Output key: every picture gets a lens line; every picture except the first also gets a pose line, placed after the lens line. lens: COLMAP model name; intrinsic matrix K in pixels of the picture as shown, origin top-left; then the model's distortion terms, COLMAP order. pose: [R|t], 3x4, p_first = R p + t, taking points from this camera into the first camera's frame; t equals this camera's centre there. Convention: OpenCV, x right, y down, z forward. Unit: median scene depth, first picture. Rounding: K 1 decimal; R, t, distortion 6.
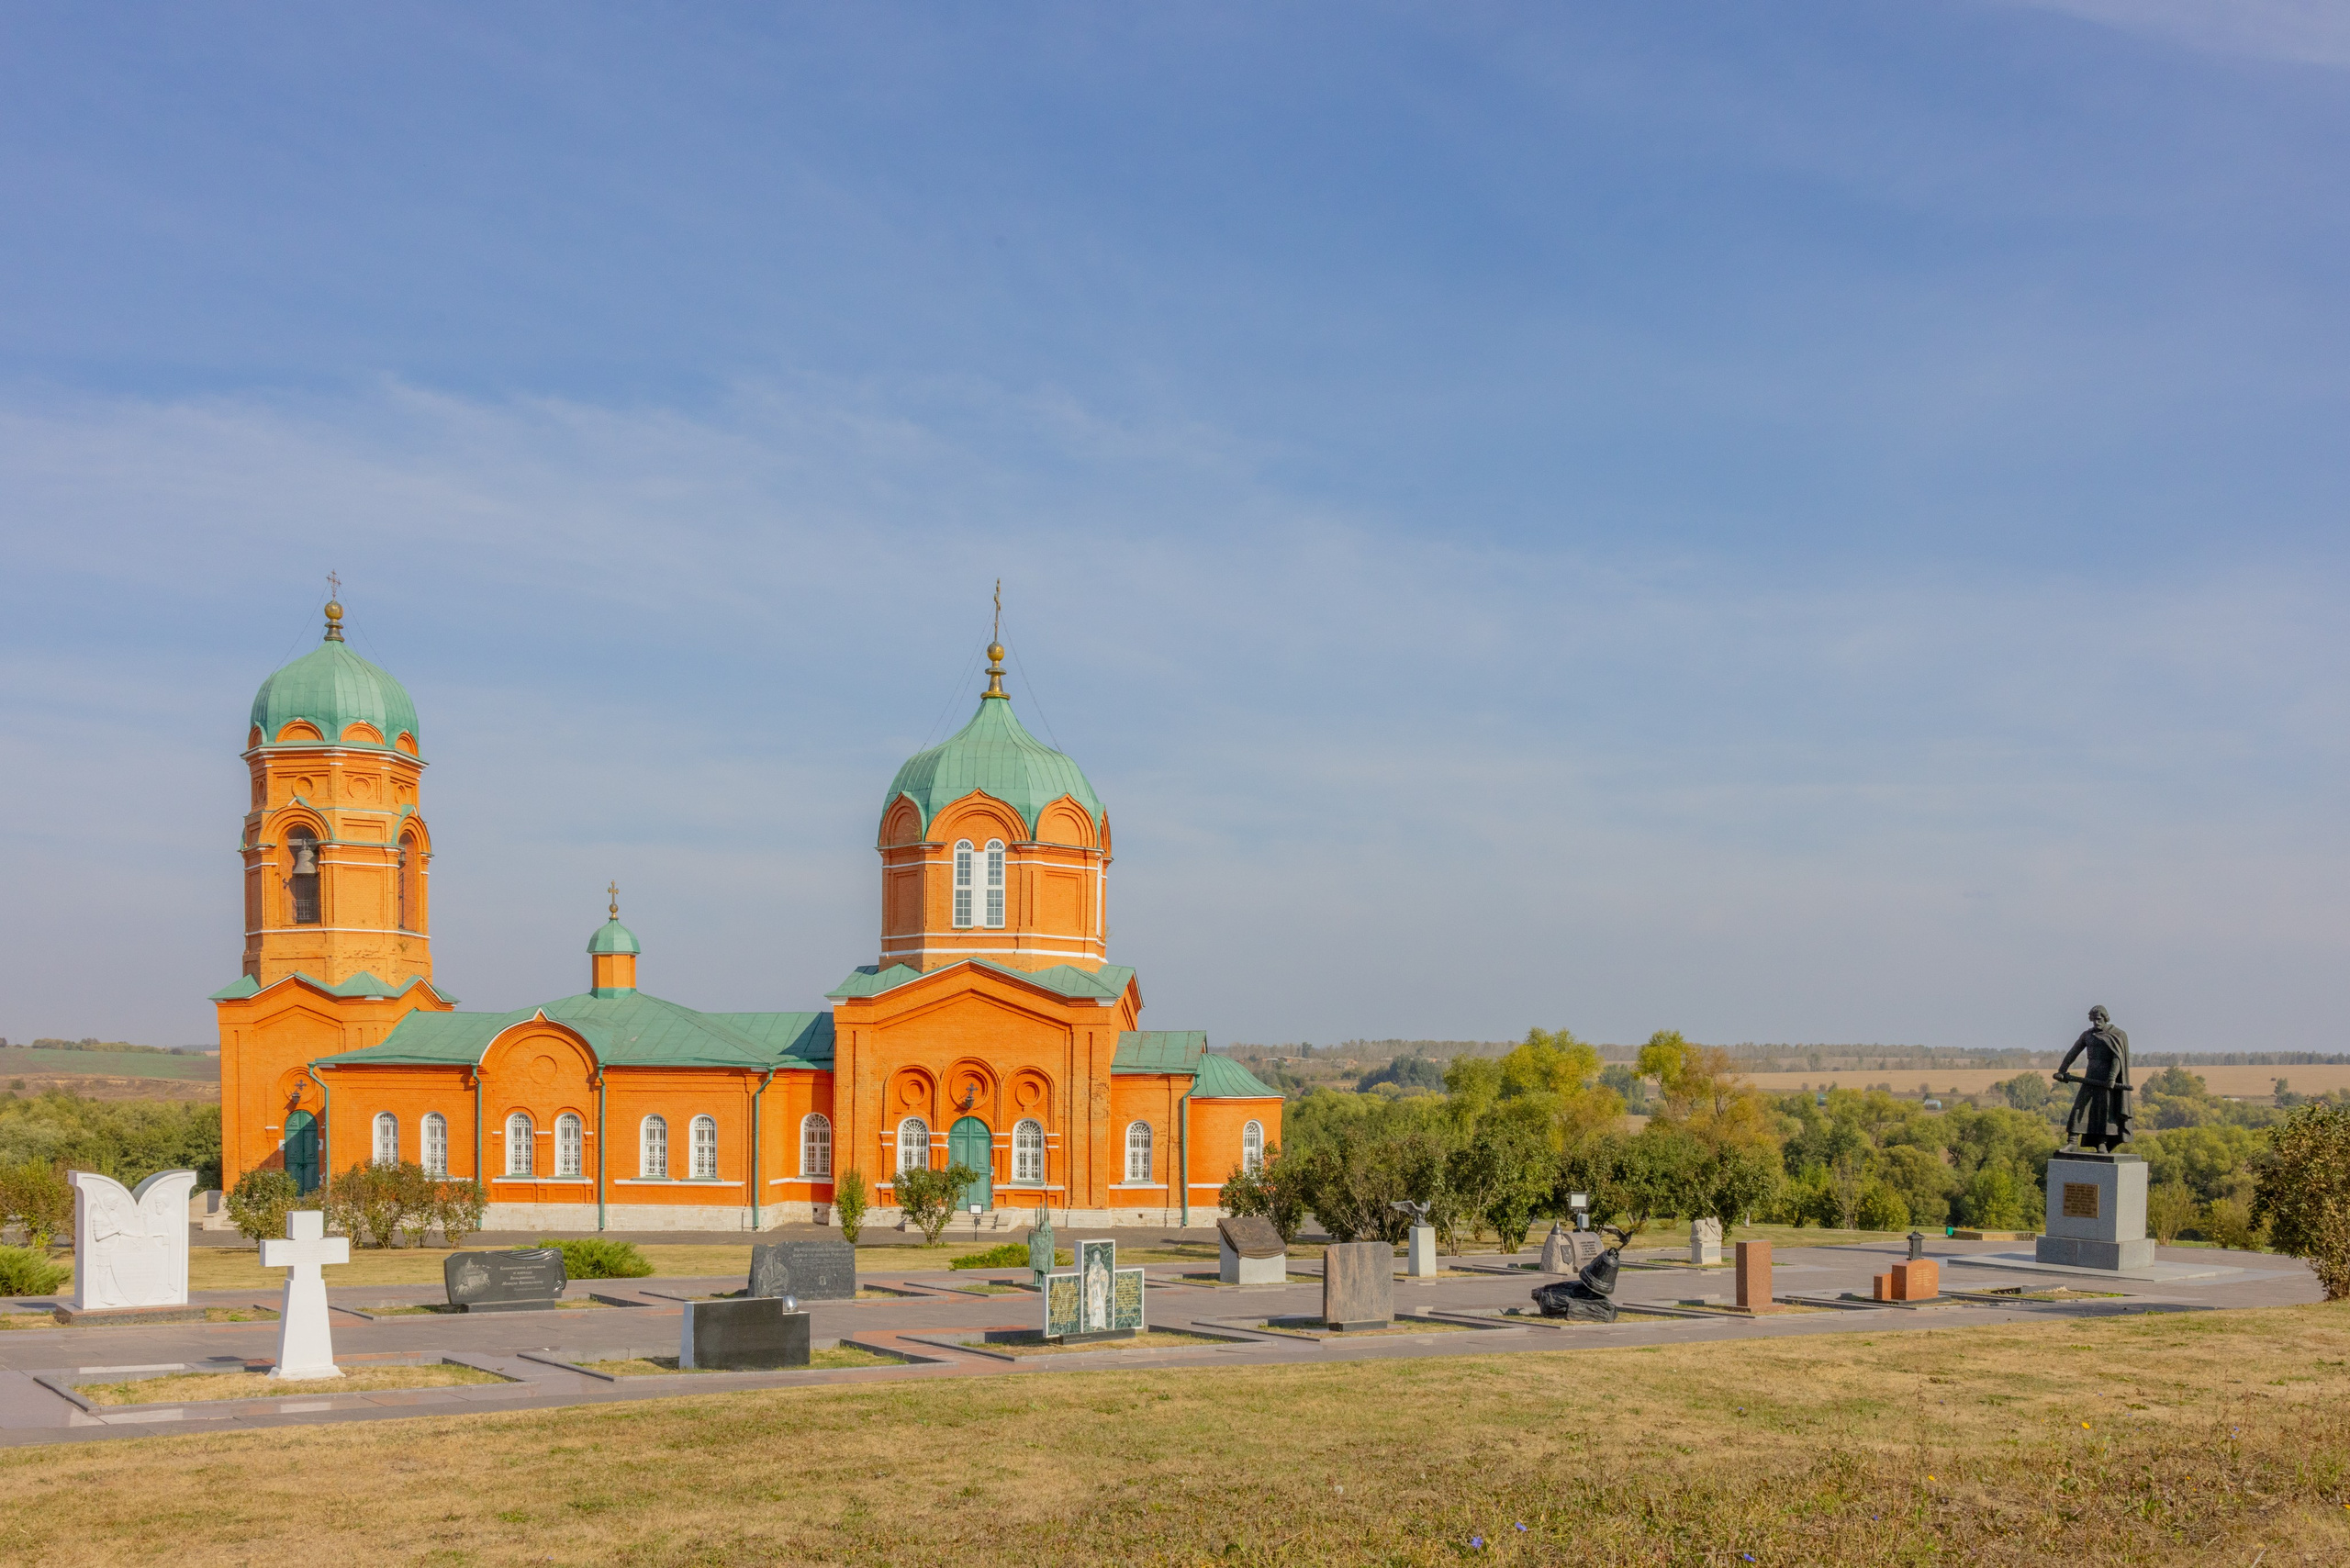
lens RADIAL K [[1982.7, 0, 1169.3], [0, 1982.7, 1093.9], [0, 0, 1]] dist [0.028142, 0.010084]
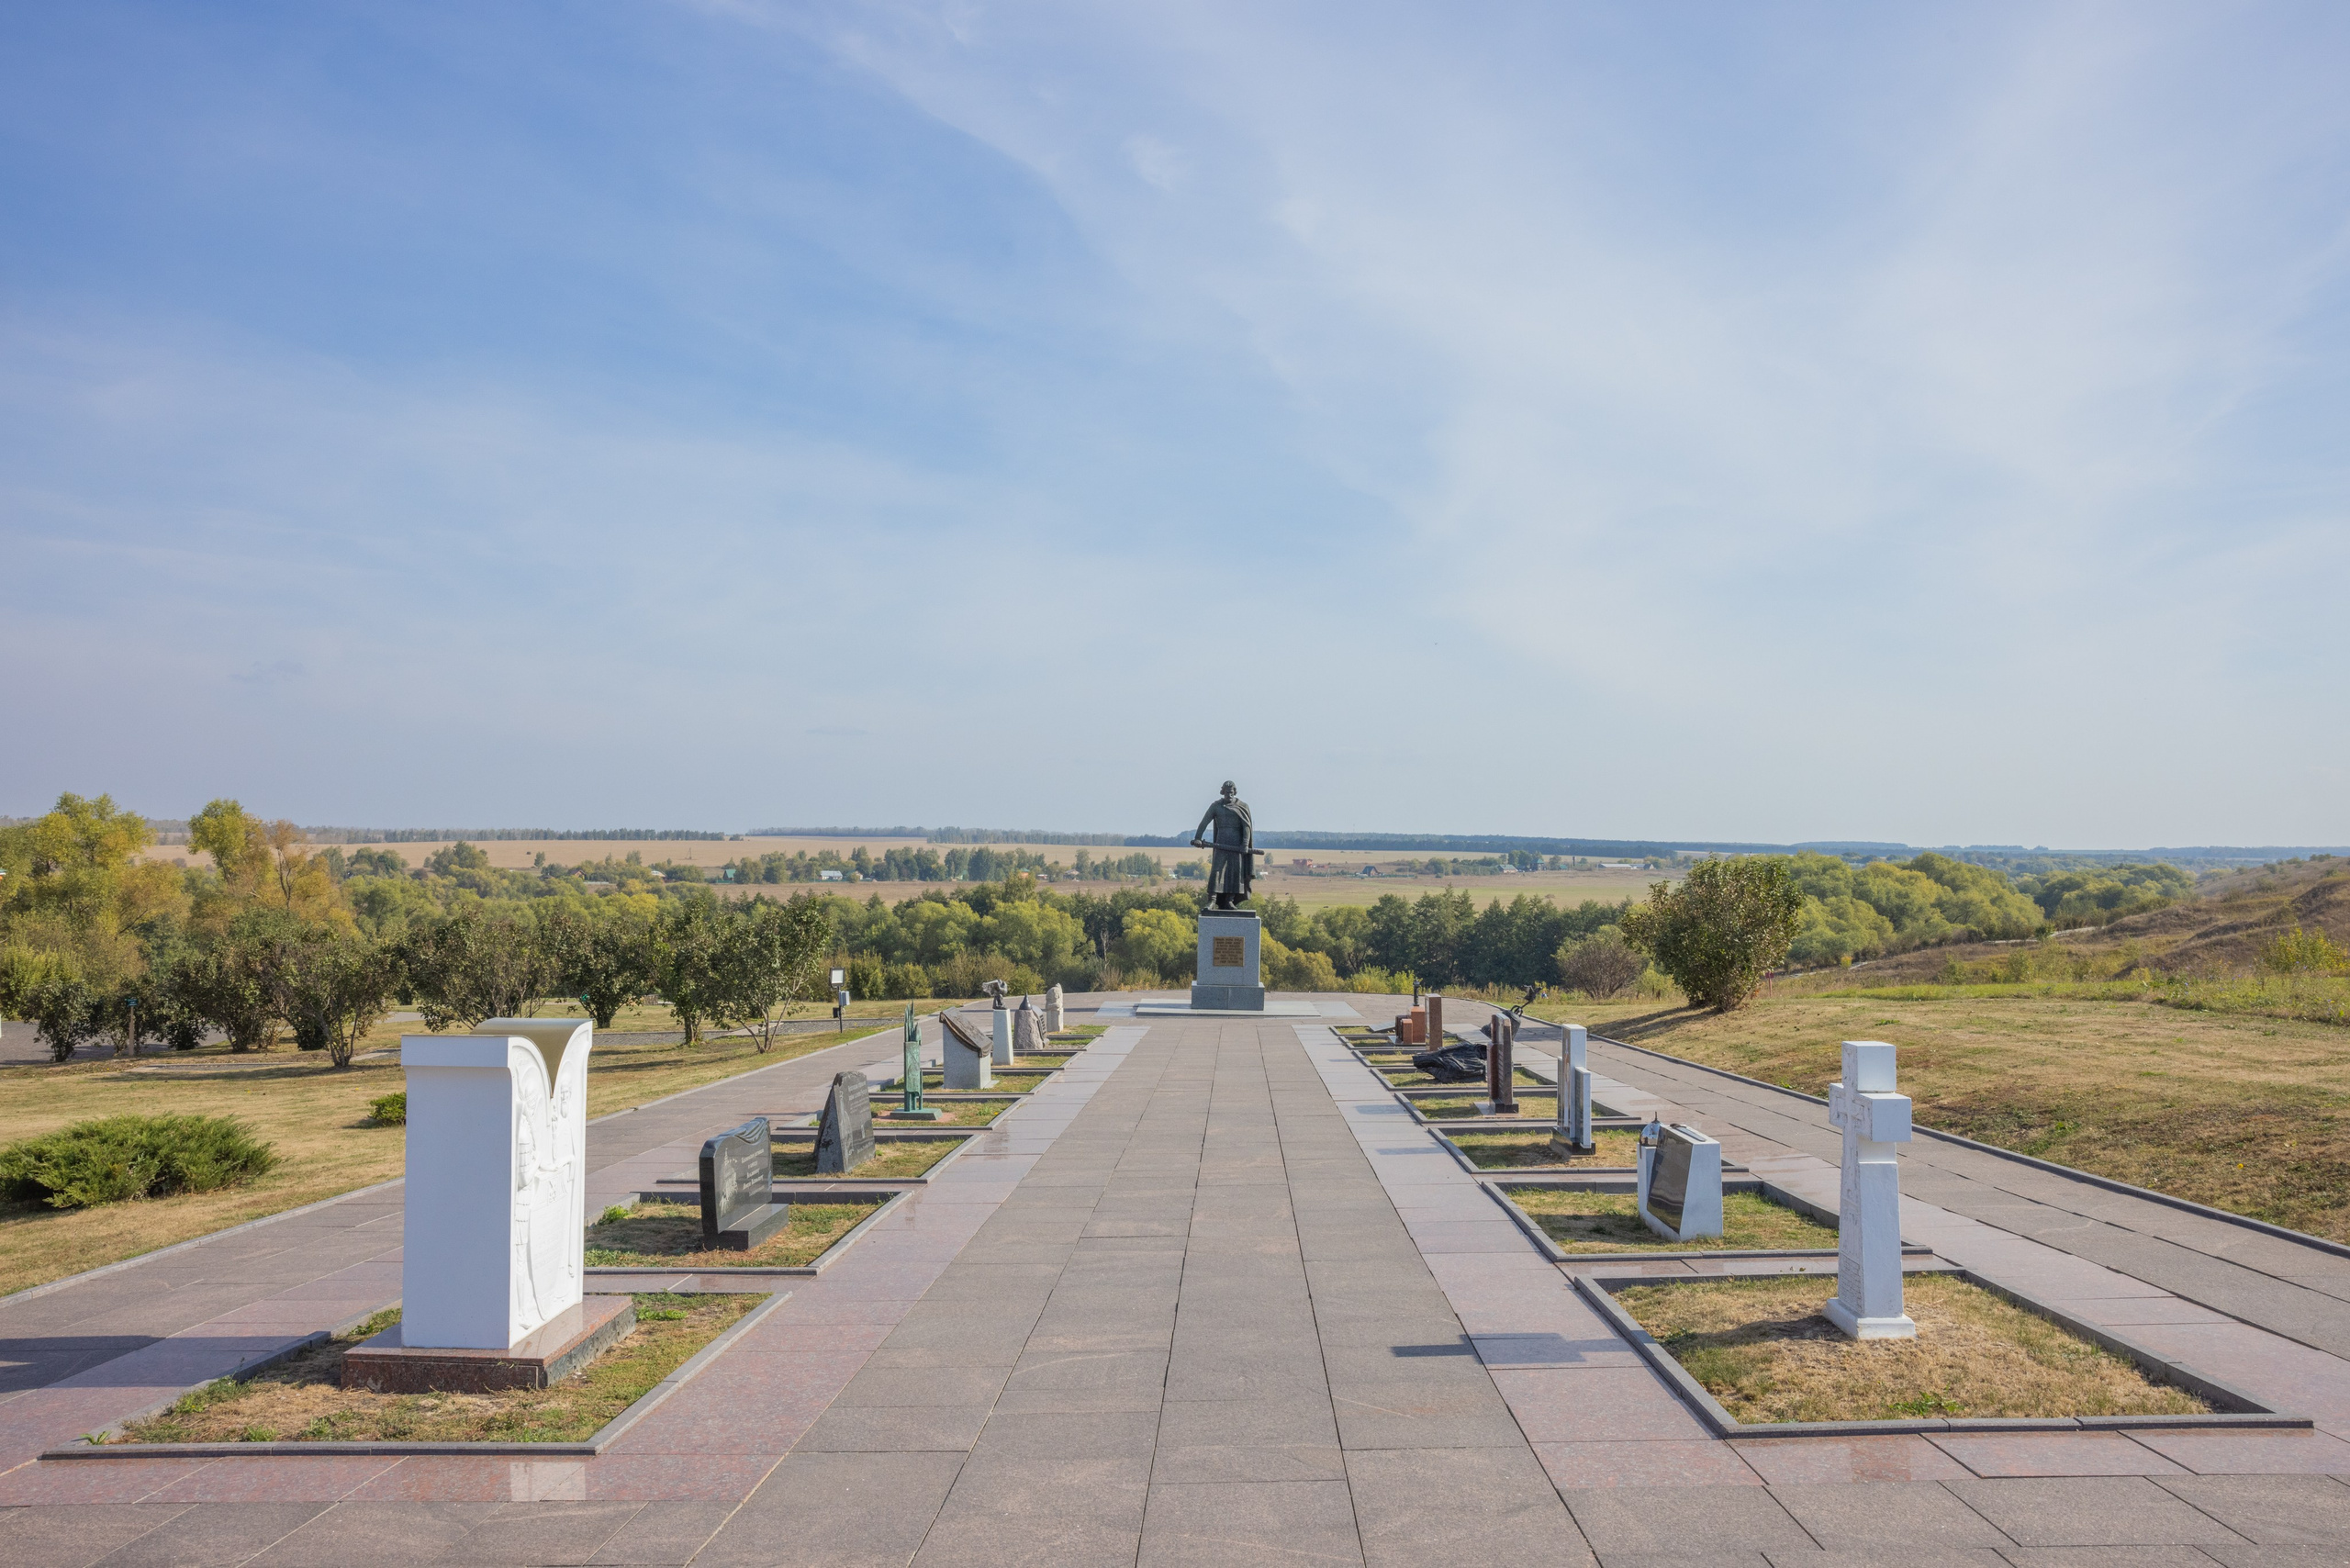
lens RADIAL K [[1909.9, 0, 1173.6], [0, 1909.9, 788.0], [0, 0, 1]] dist [-0.106127, 0.125211]
pose [[0.634100, 0.023154, 0.772905, -0.225193], [0.009863, 0.999228, -0.038027, 0.000323], [-0.773188, 0.031736, 0.633382, 0.179814]]
